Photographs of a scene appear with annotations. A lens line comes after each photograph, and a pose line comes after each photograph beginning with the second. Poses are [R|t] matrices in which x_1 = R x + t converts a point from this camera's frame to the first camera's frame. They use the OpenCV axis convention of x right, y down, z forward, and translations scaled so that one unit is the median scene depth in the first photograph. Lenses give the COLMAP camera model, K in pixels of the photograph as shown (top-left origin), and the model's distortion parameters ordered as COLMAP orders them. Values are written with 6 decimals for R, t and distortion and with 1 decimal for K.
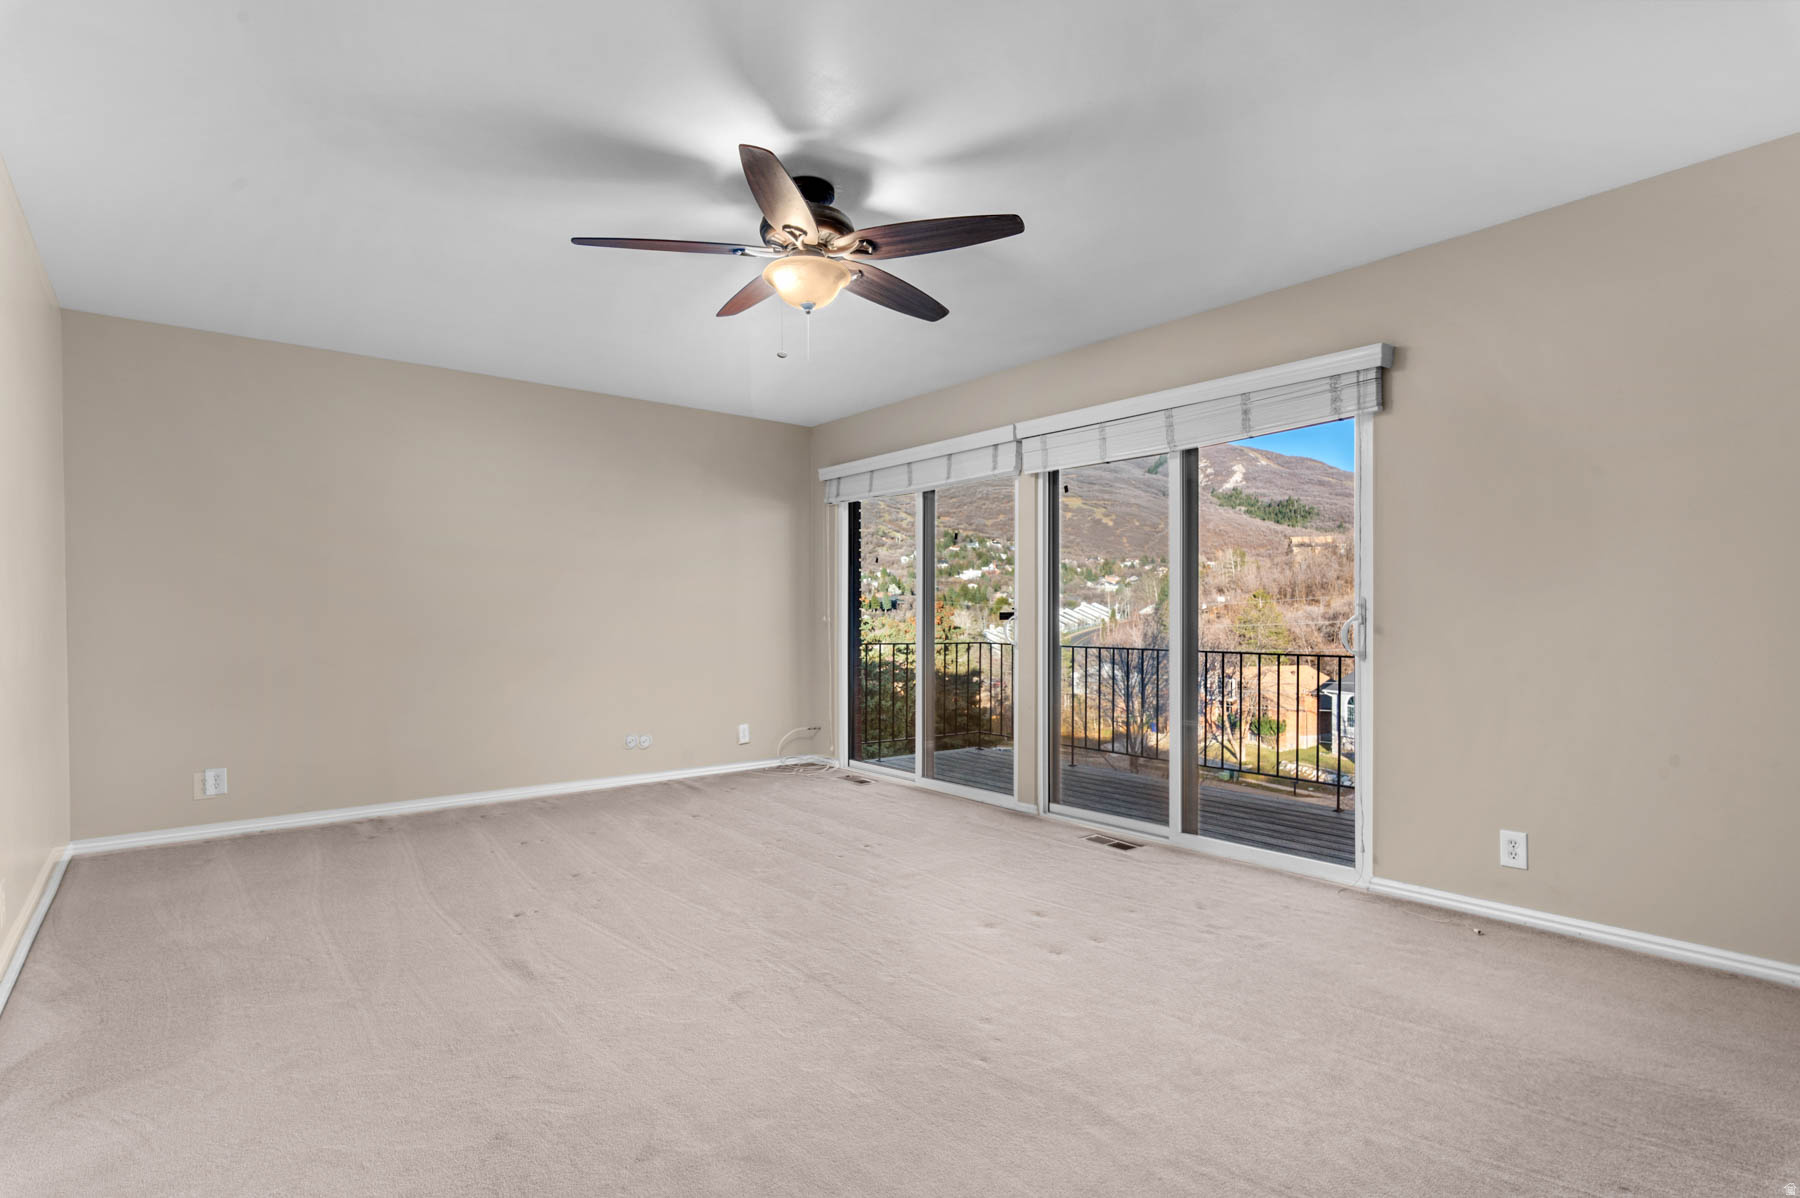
lens RADIAL K [[901.8, 0, 908.9], [0, 901.8, 606.5], [0, 0, 1]] dist [0.001894, 0.000158]
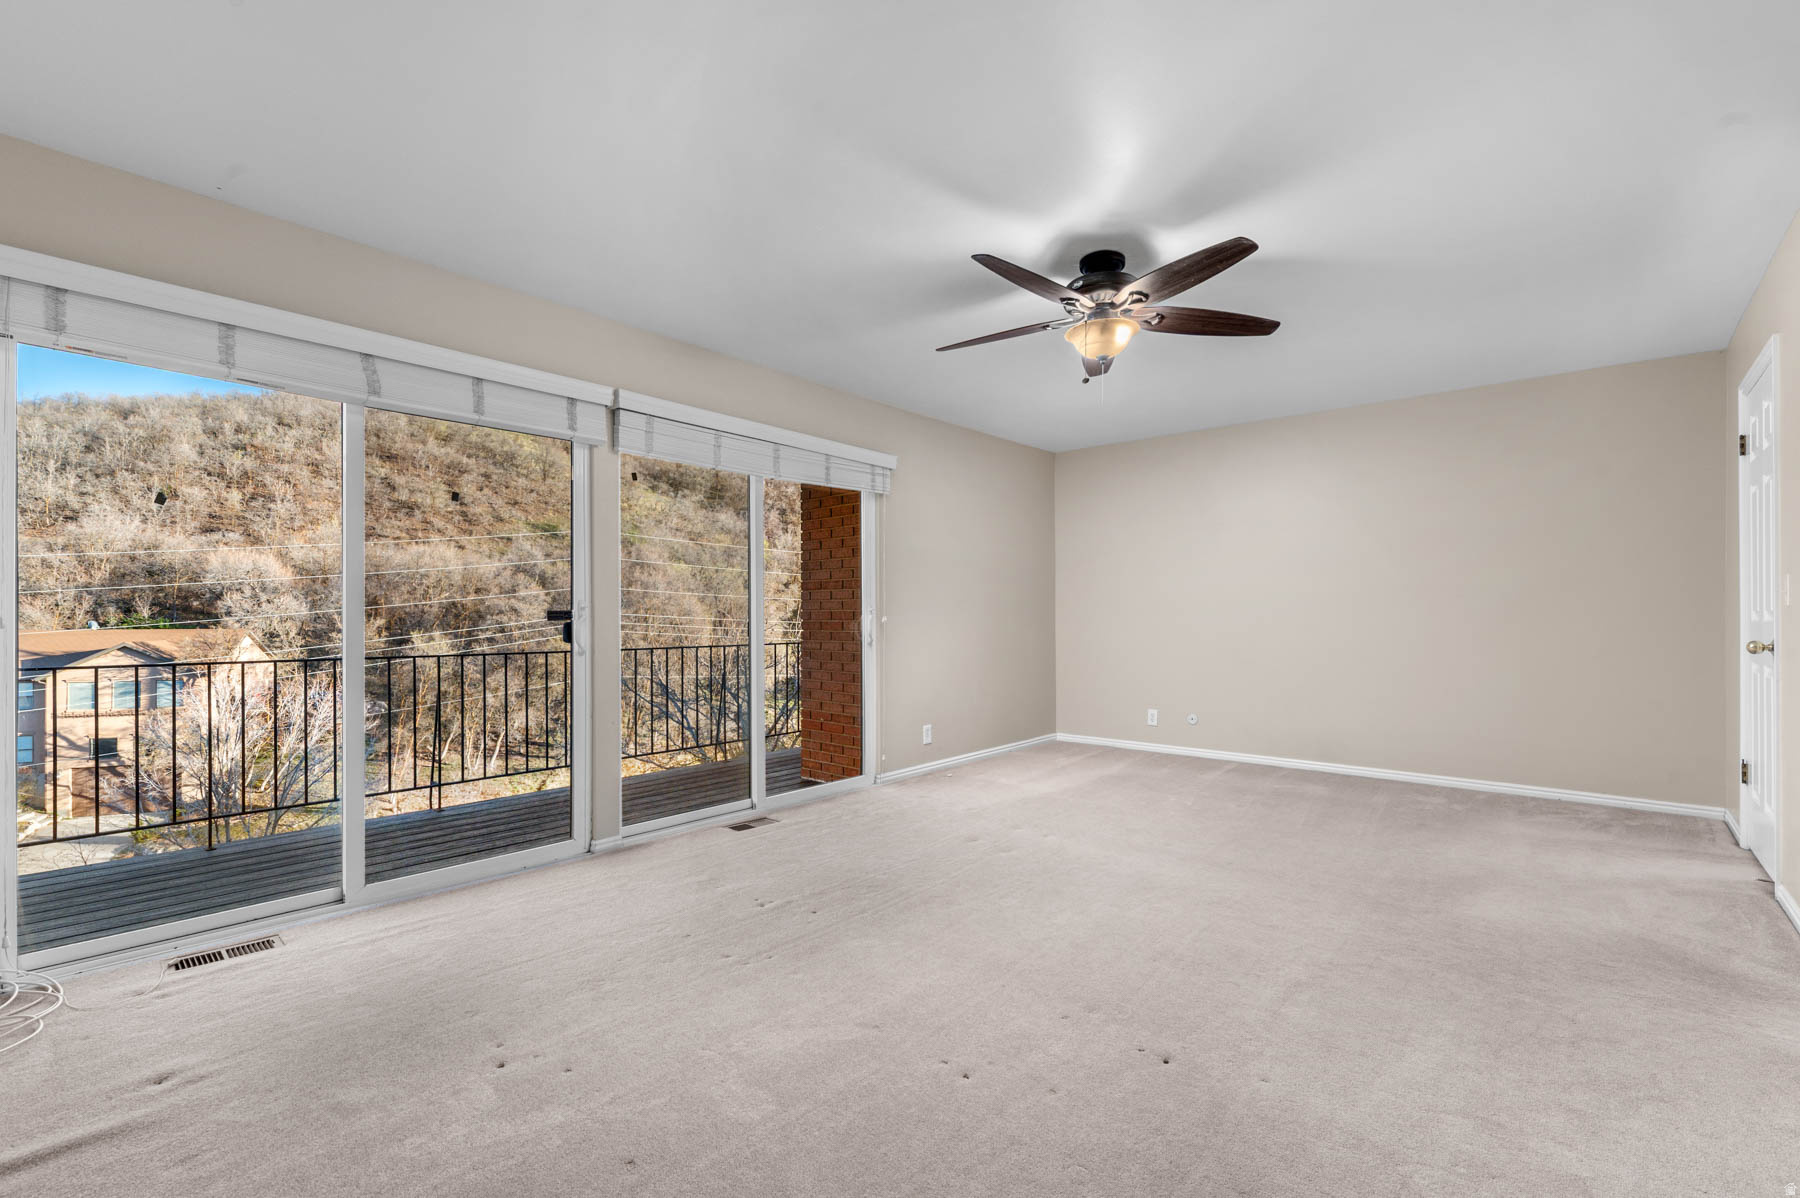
lens RADIAL K [[784.5, 0, 901.2], [0, 784.5, 609.0], [0, 0, 1]] dist [0.003843, -0.001077]
pose [[-0.172605, 0.012279, 0.984915, -0.095634], [-0.006459, 0.999887, -0.013598, 0.001785], [-0.984970, -0.008709, -0.172506, 0.127039]]
